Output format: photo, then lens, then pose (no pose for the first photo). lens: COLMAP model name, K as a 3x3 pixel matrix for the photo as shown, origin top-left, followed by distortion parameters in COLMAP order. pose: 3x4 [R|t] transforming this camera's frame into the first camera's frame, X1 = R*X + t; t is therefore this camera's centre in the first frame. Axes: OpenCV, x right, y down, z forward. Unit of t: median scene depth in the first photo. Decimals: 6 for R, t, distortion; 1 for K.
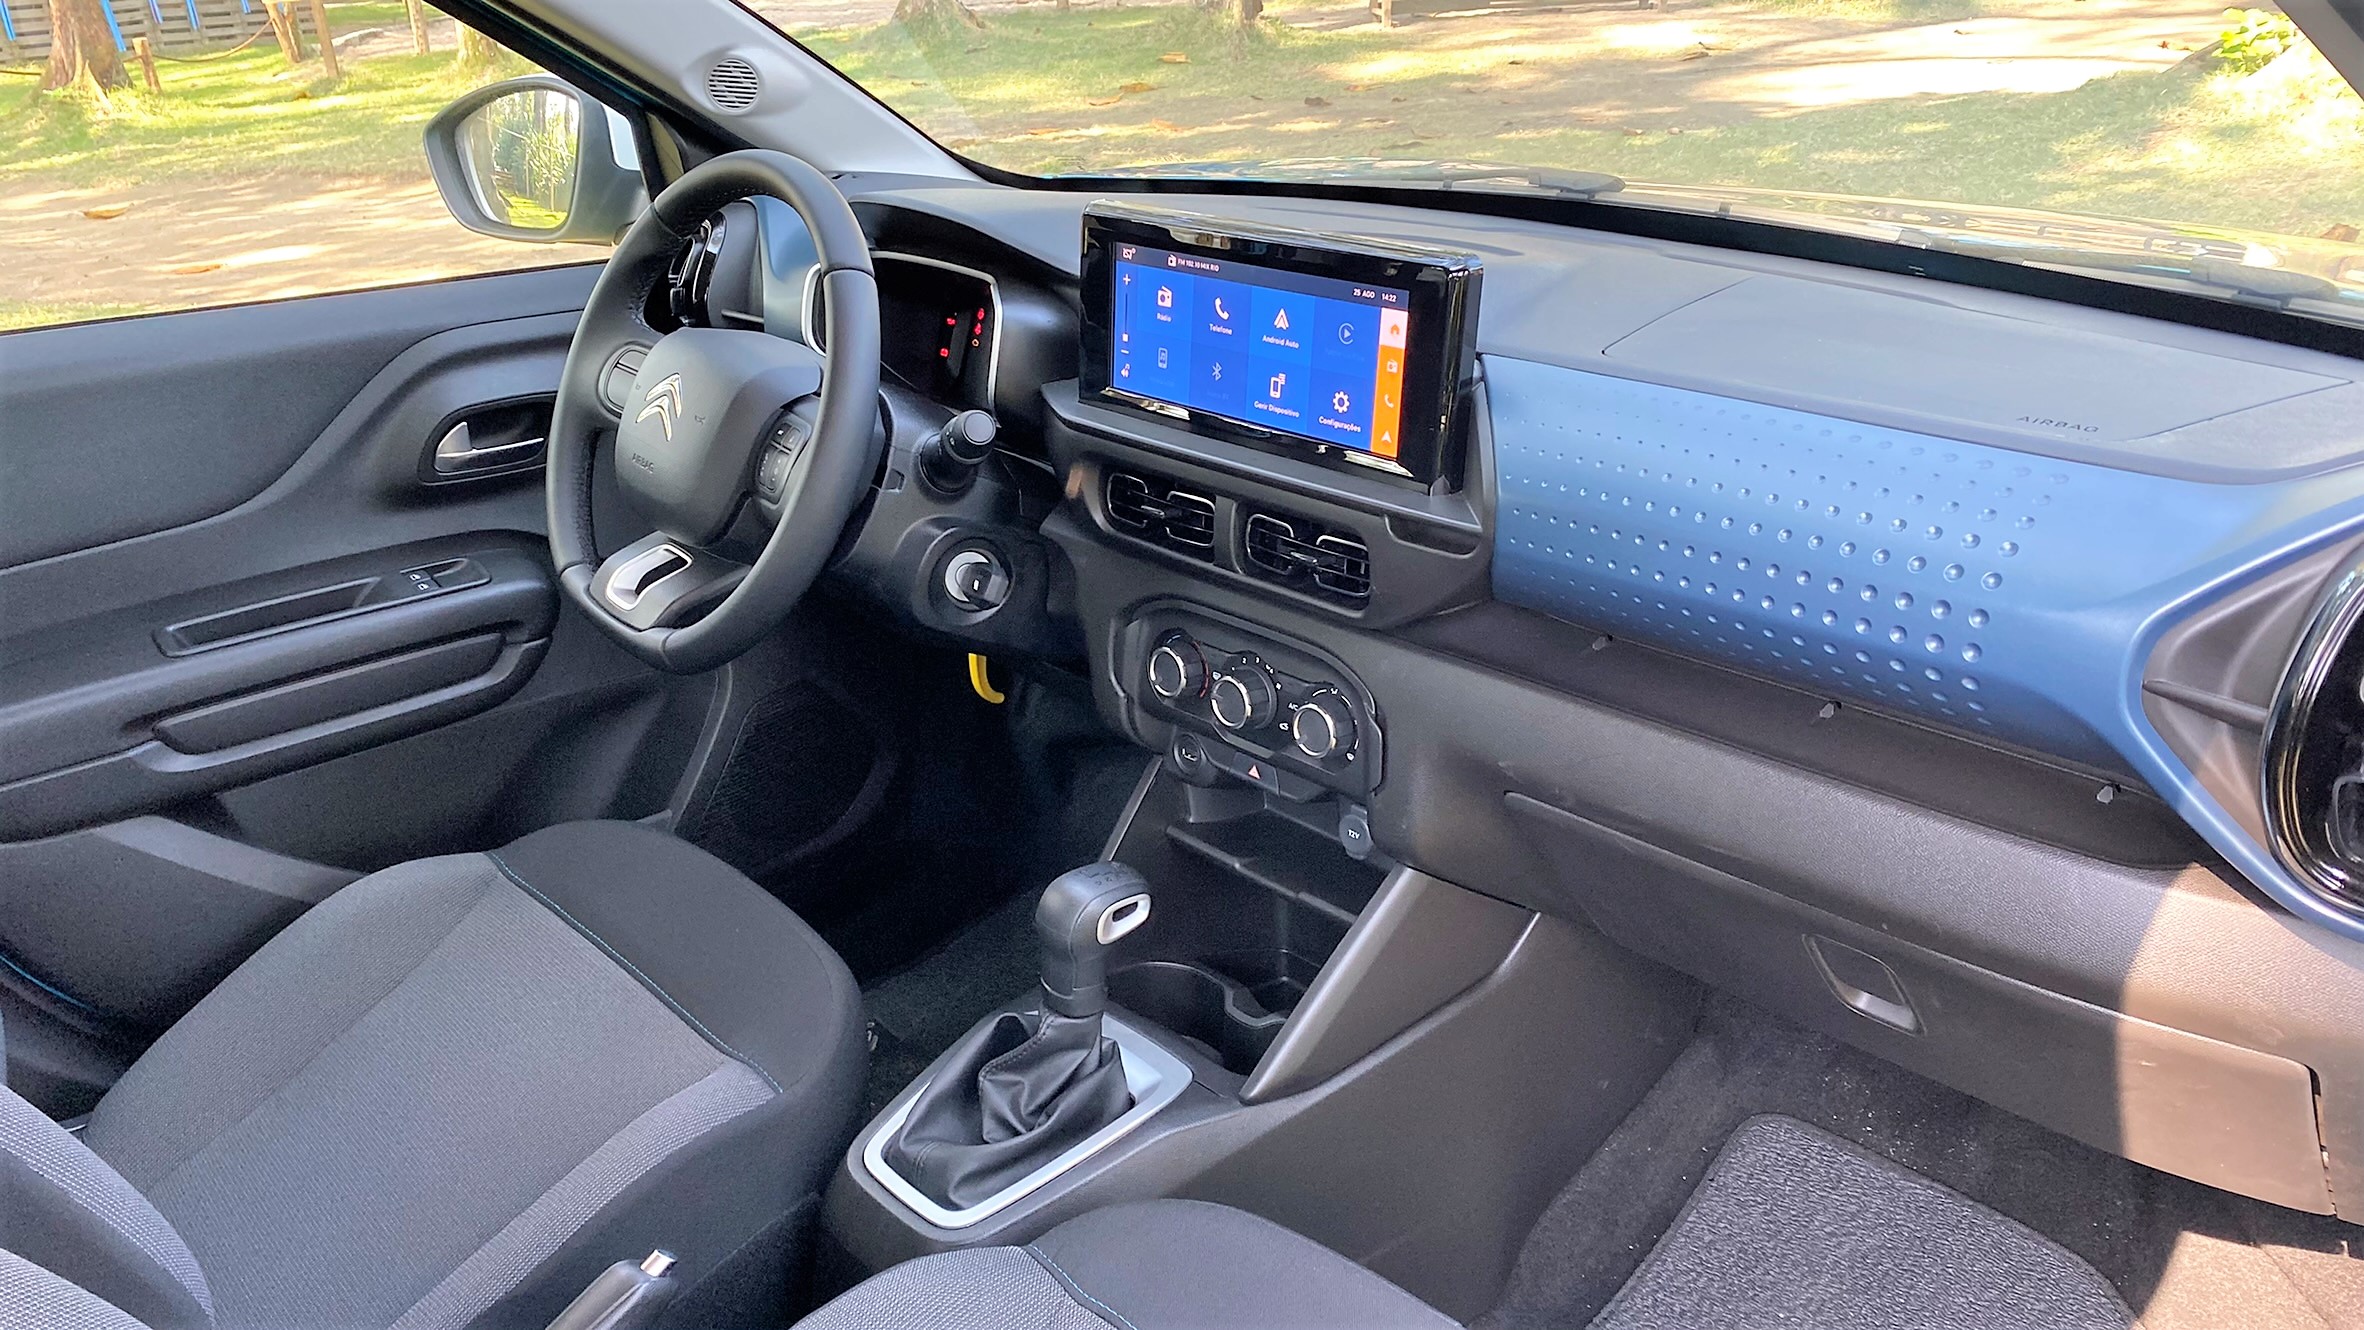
lens RADIAL K [[1792.6, 0, 1186.1], [0, 1792.6, 680.1], [0, 0, 1]] dist [0.064456, -0.090115]
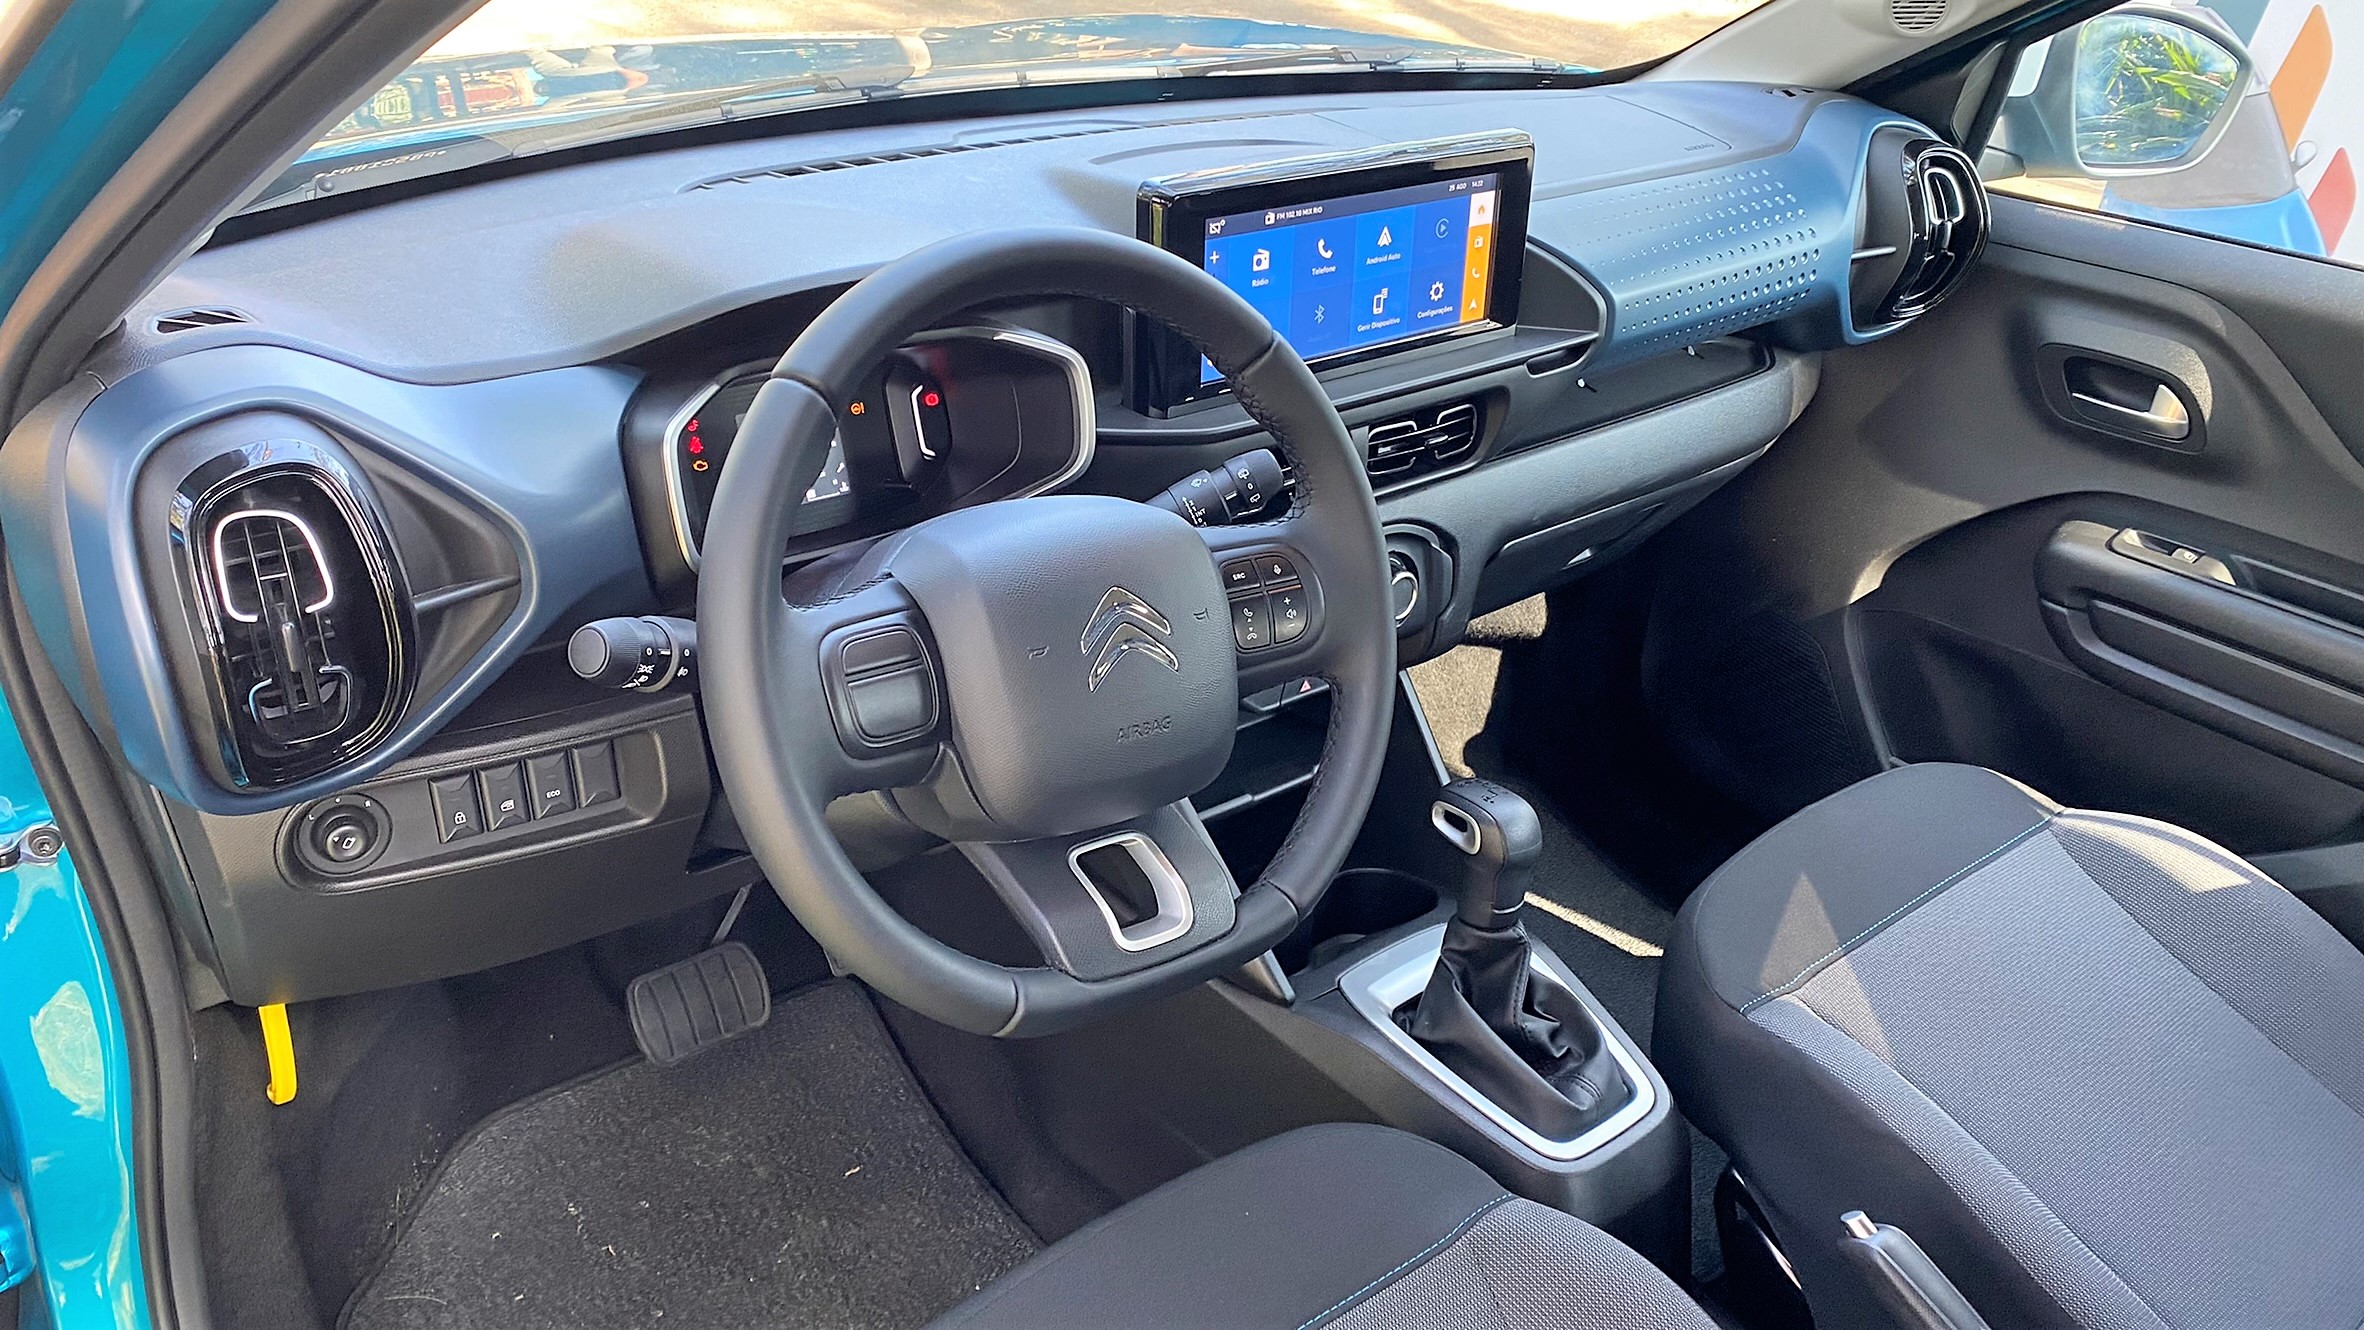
lens RADIAL K [[1792.6, 0, 1162.3], [0, 1792.6, 669.5], [0, 0, 1]] dist [0.064456, -0.090115]
pose [[0.066486, -0.457851, 0.886540, -0.957355], [0.337804, 0.846365, 0.411769, -0.446216], [-0.938865, 0.272100, 0.210935, 0.941676]]
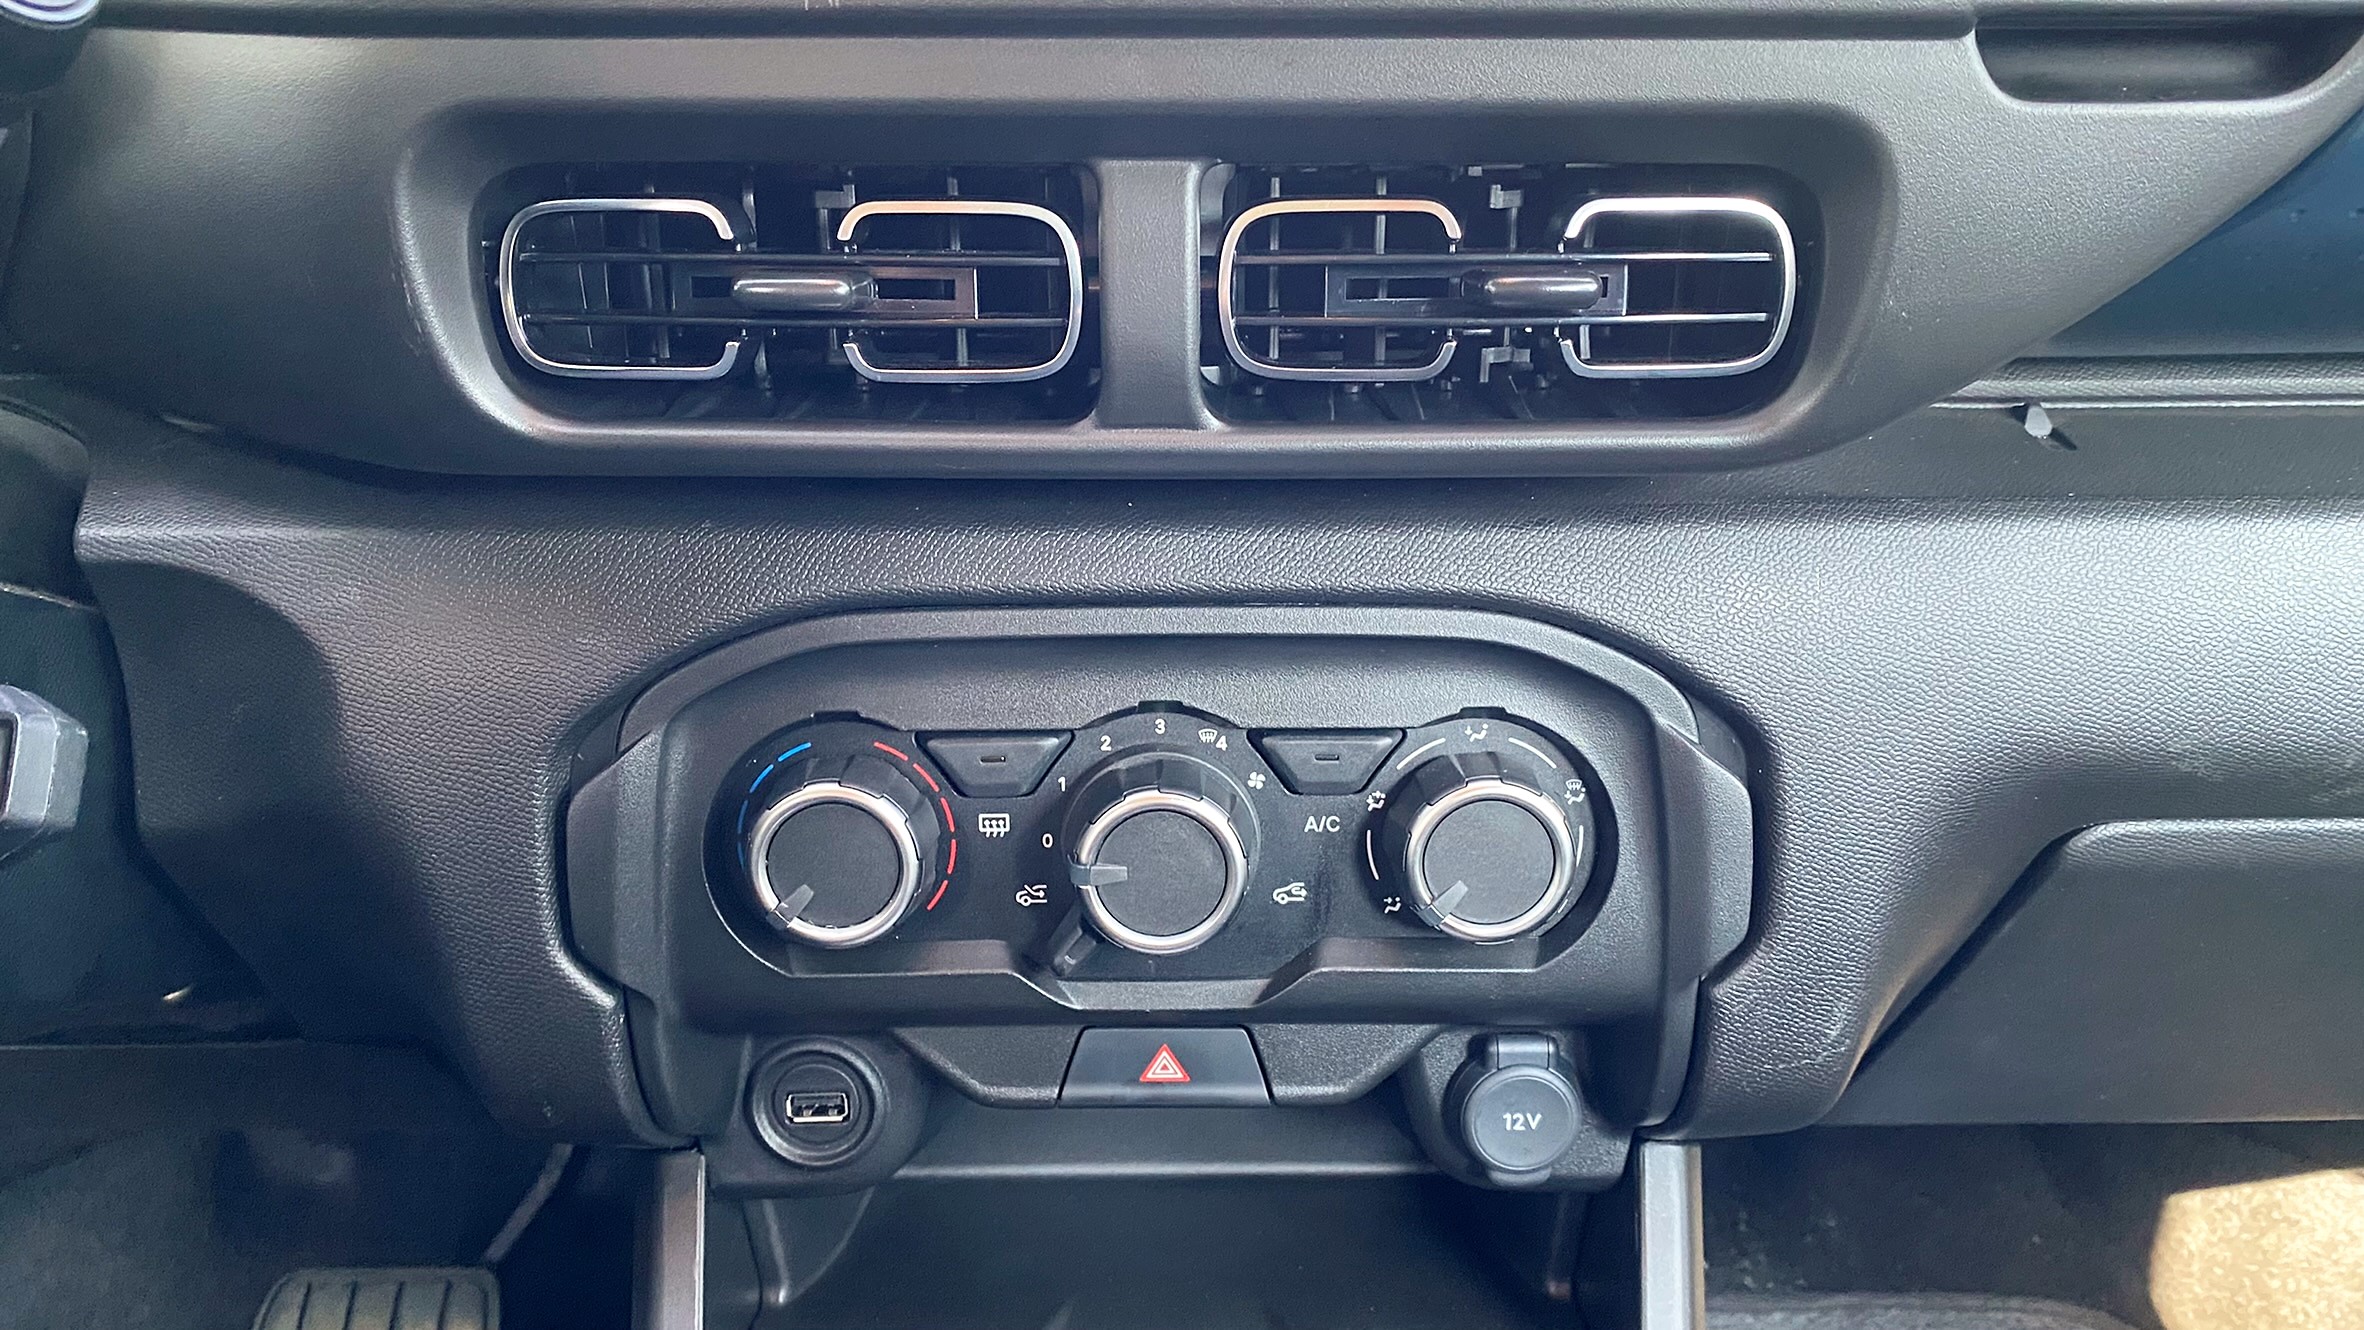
lens RADIAL K [[1792.6, 0, 1202.9], [0, 1792.6, 640.2], [0, 0, 1]] dist [0.064456, -0.090115]
pose [[0.674875, -0.209395, 0.707600, -0.194441], [0.278174, 0.960345, 0.018879, -0.032103], [-0.683493, 0.184095, 0.706361, 0.816509]]
